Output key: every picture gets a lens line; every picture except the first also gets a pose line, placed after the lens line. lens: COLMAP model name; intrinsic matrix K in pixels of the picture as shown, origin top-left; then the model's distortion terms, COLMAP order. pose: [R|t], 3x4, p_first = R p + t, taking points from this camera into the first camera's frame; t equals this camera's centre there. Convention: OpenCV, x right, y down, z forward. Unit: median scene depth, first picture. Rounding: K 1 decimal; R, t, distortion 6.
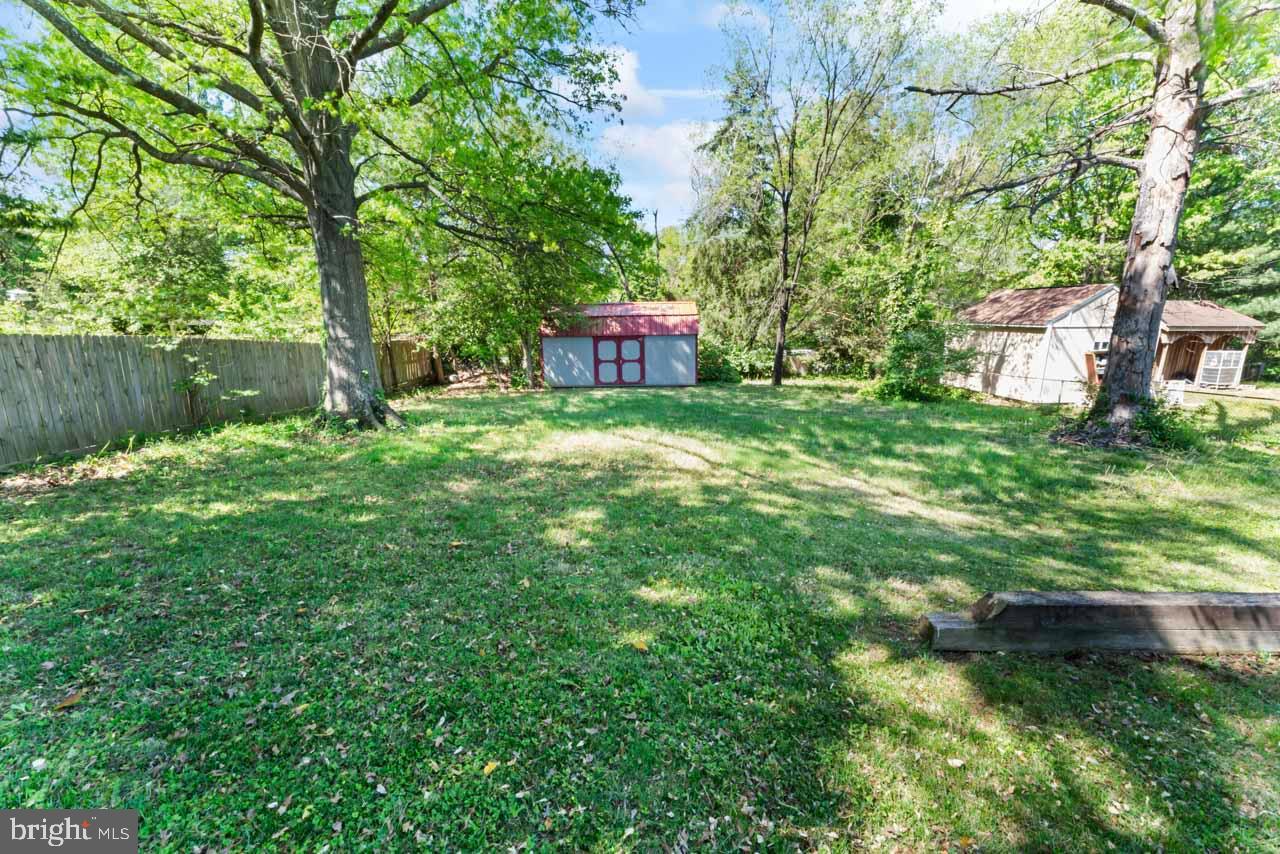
lens RADIAL K [[508.4, 0, 635.9], [0, 508.4, 431.8], [0, 0, 1]] dist [0.003248, -0.000303]
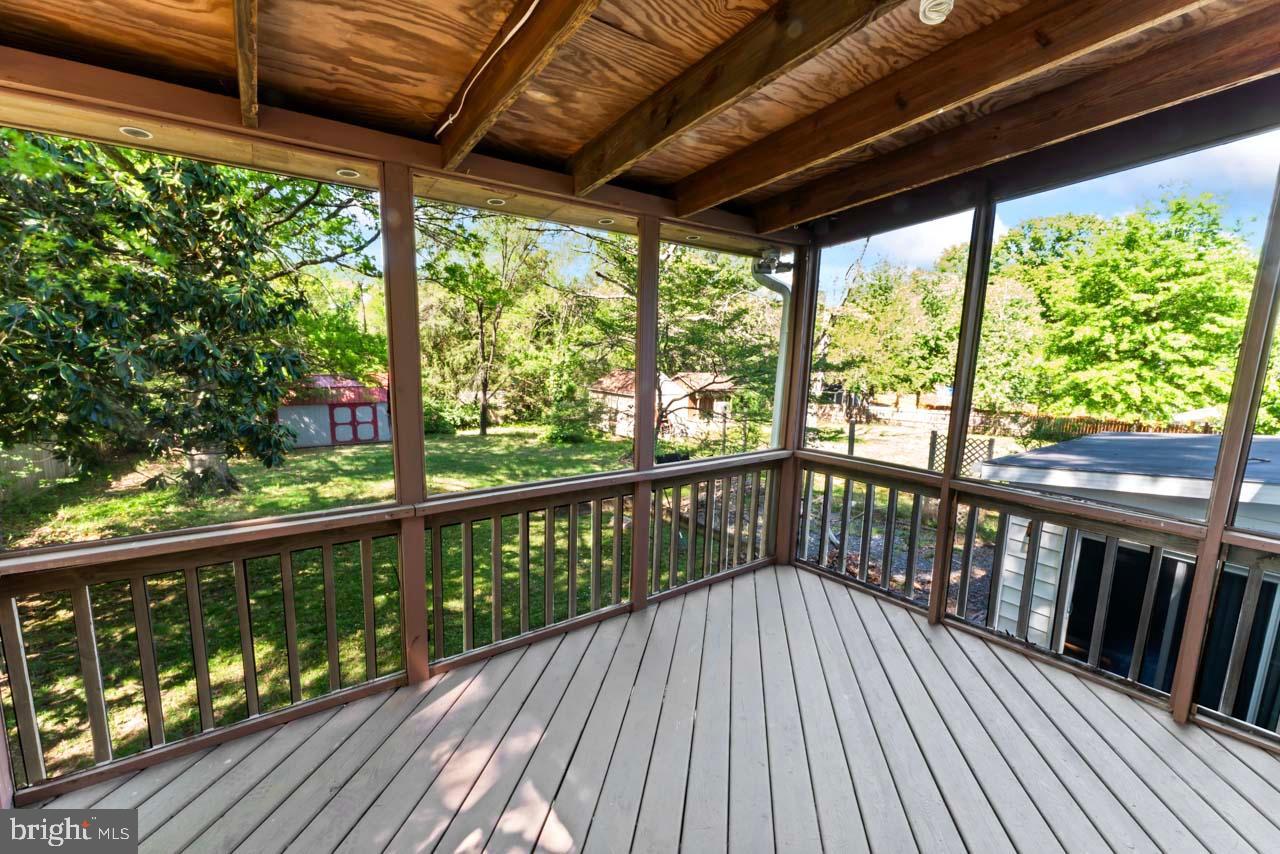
lens RADIAL K [[508.4, 0, 636.6], [0, 508.4, 425.3], [0, 0, 1]] dist [0.003248, -0.000303]
pose [[0.832836, -0.049512, 0.551301, -0.143990], [0.091132, 0.994665, -0.048340, -0.011665], [-0.545966, 0.090500, 0.832905, -0.400773]]
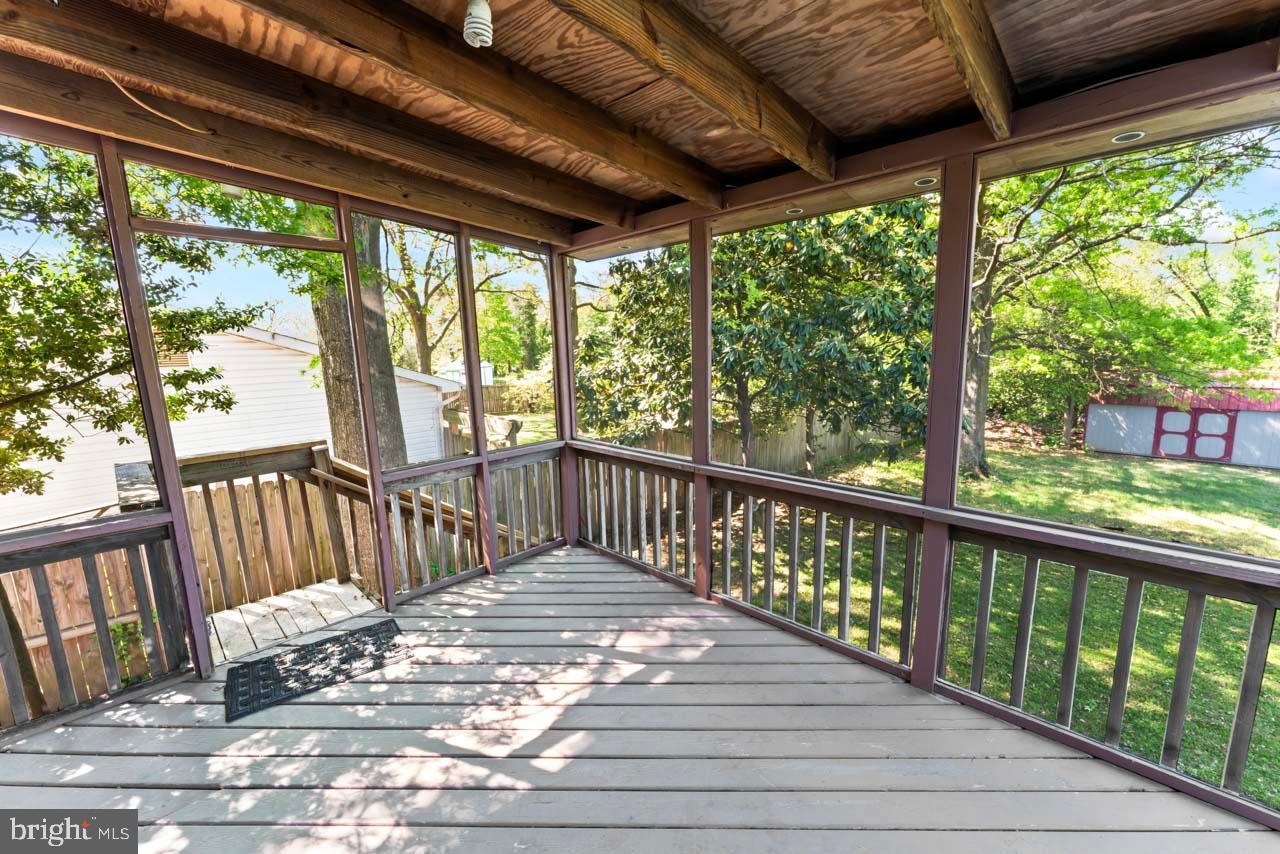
lens RADIAL K [[508.4, 0, 640.8], [0, 508.4, 423.7], [0, 0, 1]] dist [0.003248, -0.000303]
pose [[0.701065, 0.117037, -0.703427, -0.088246], [-0.151909, 0.988308, 0.013037, -0.013492], [0.696729, 0.097717, 0.710648, -0.400989]]
